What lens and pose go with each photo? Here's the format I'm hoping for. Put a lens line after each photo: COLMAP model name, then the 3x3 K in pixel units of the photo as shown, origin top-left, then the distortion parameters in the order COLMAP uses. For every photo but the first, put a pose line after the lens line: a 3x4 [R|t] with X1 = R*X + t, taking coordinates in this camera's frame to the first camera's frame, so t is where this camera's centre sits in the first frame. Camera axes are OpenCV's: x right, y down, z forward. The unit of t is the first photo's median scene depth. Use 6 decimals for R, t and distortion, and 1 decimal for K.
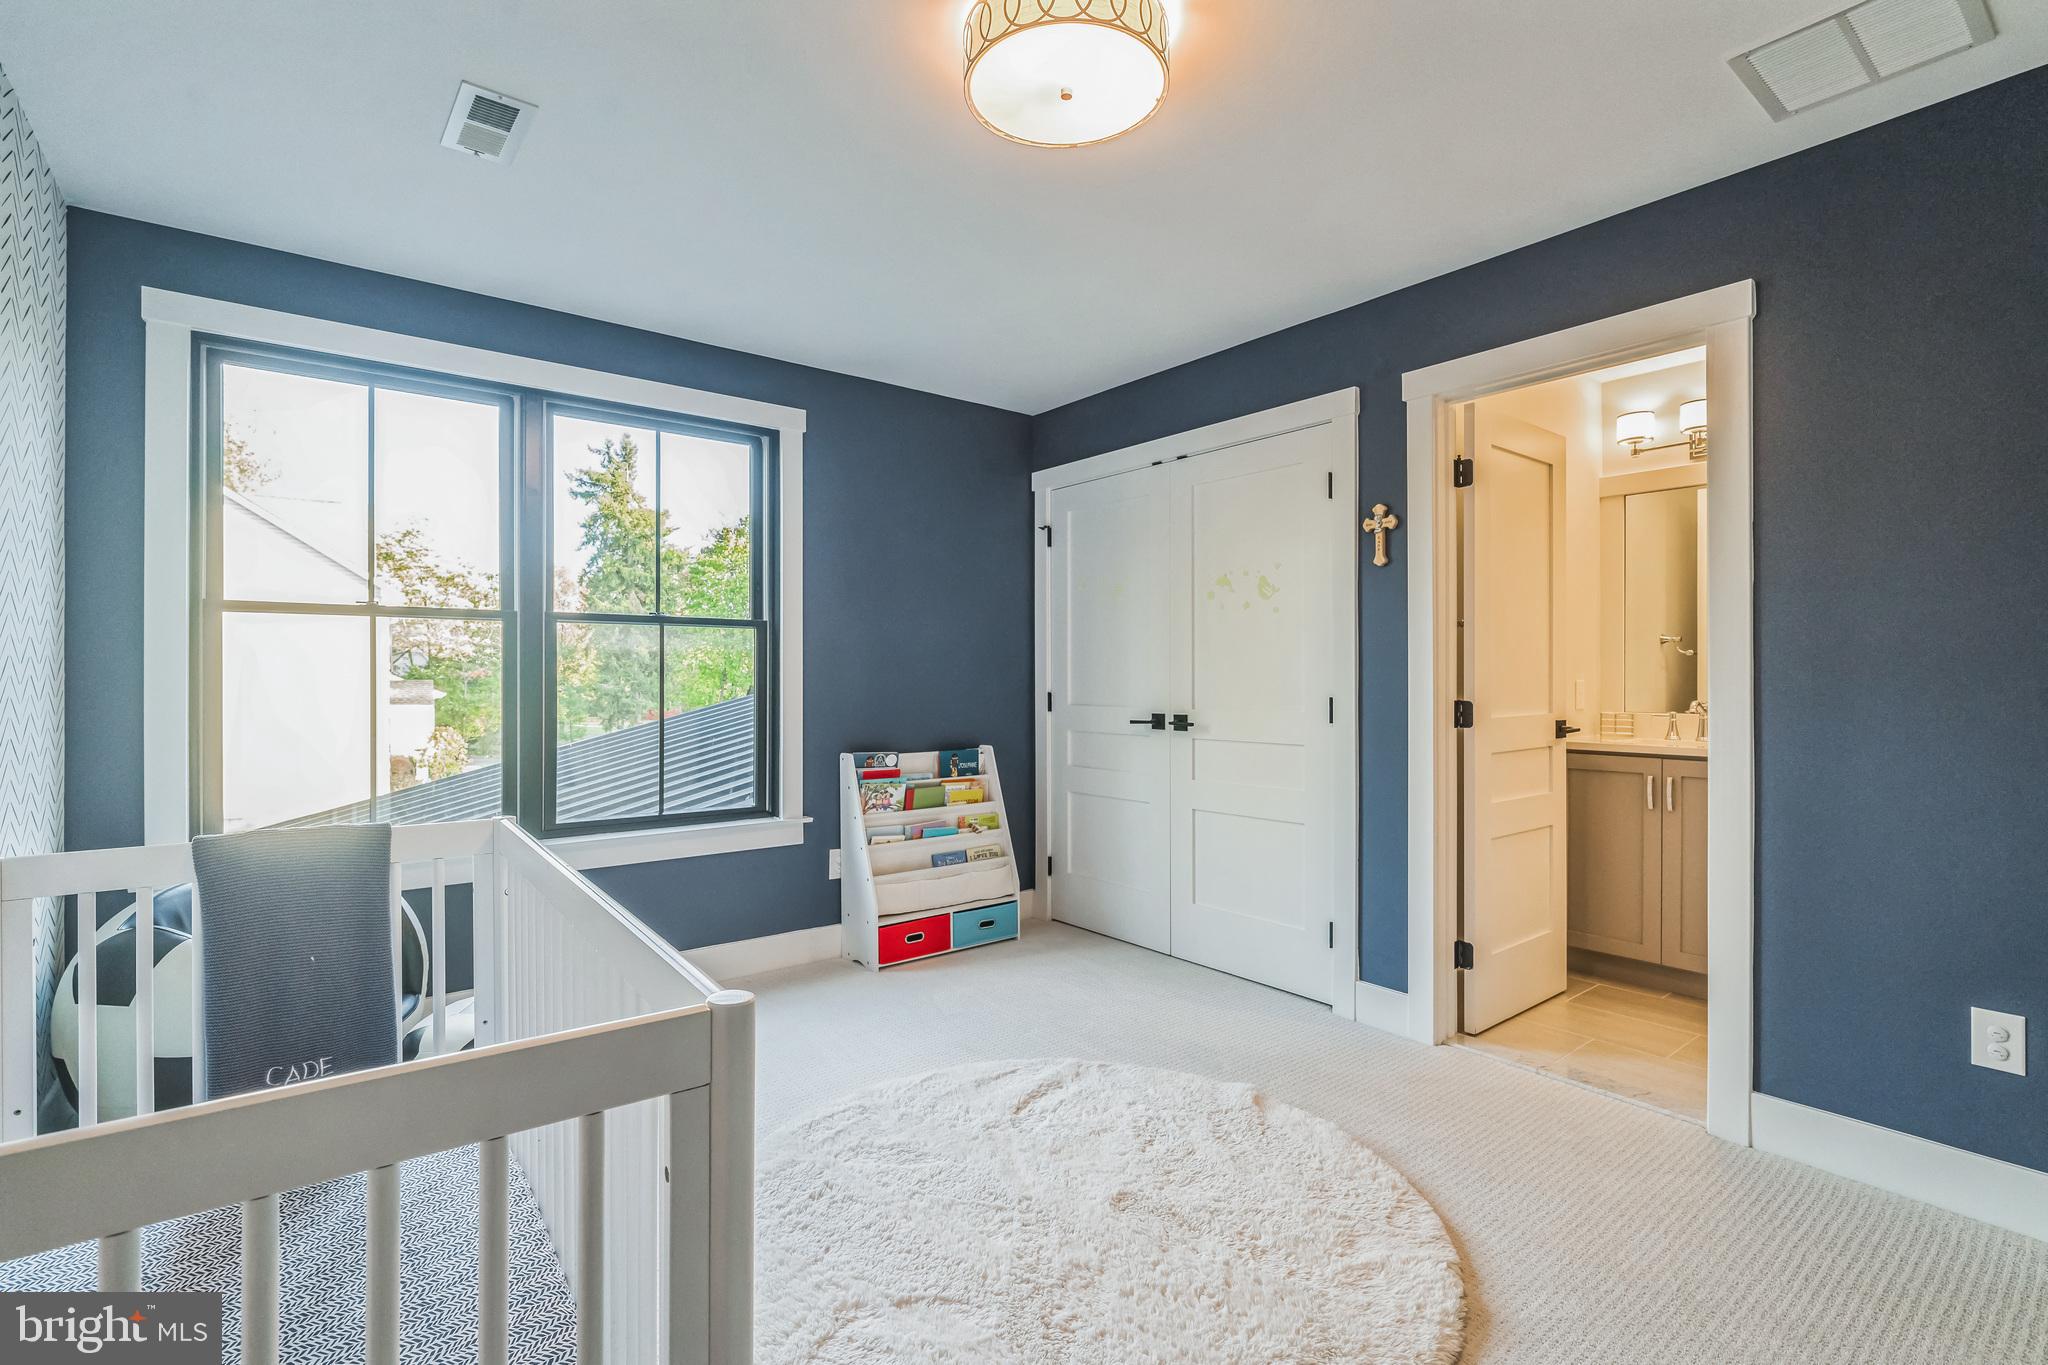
lens RADIAL K [[945.7, 0, 1009.5], [0, 945.7, 679.7], [0, 0, 1]] dist [-0.000312, 0.000089]
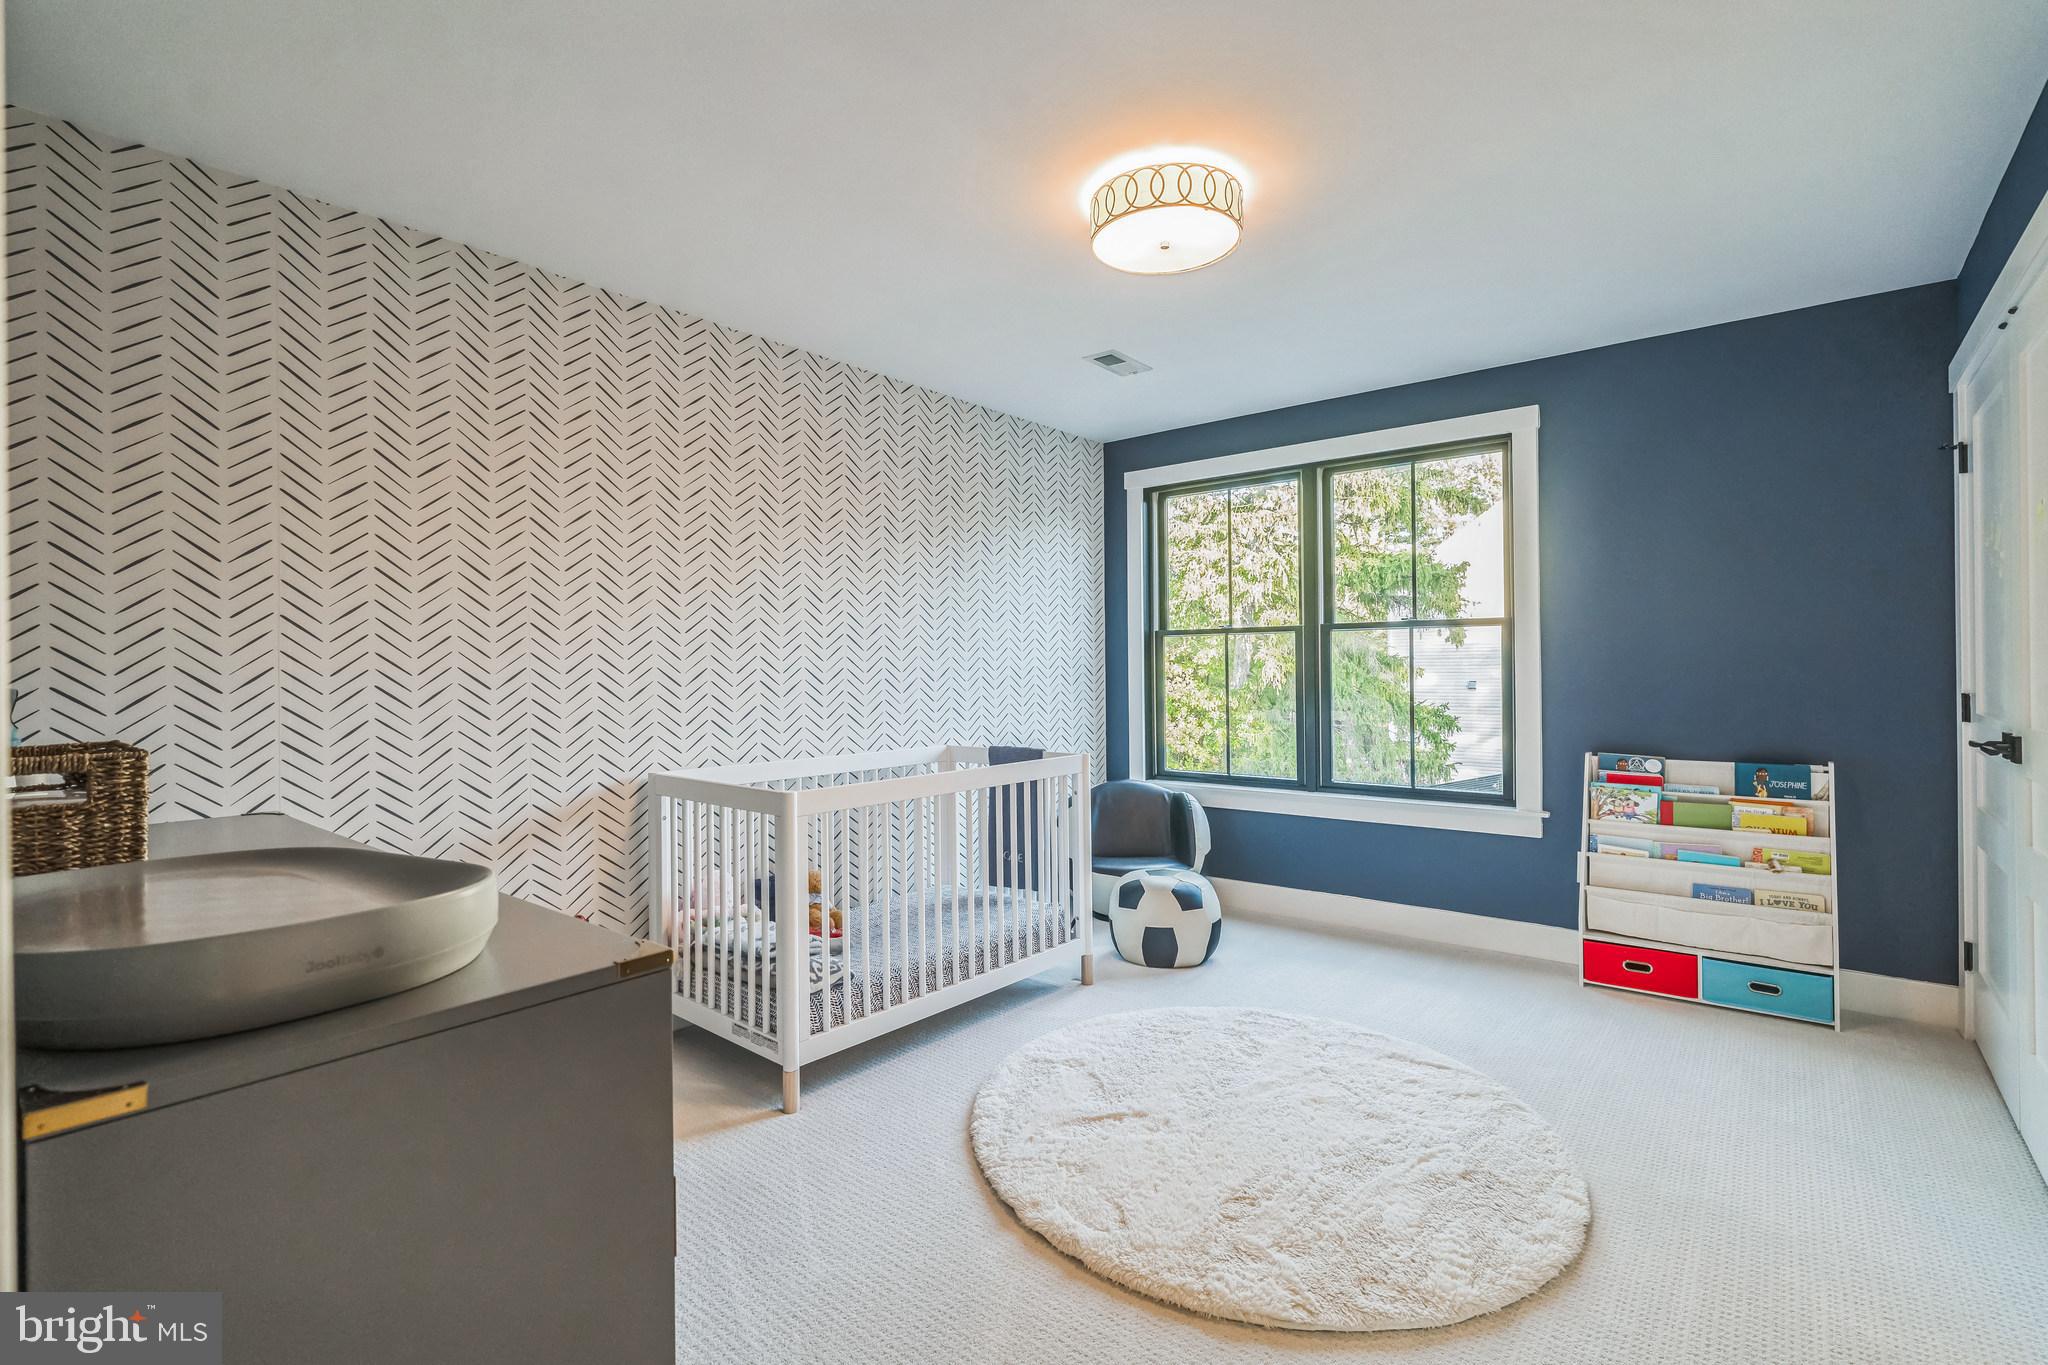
lens RADIAL K [[922.0, 0, 1029.7], [0, 922.0, 677.3], [0, 0, 1]] dist [0.000427, 0.000107]
pose [[0.226383, 0.004819, -0.974026, 0.582610], [0.003125, 0.999979, 0.005674, -0.003733], [0.974033, -0.004329, 0.226363, 0.243493]]
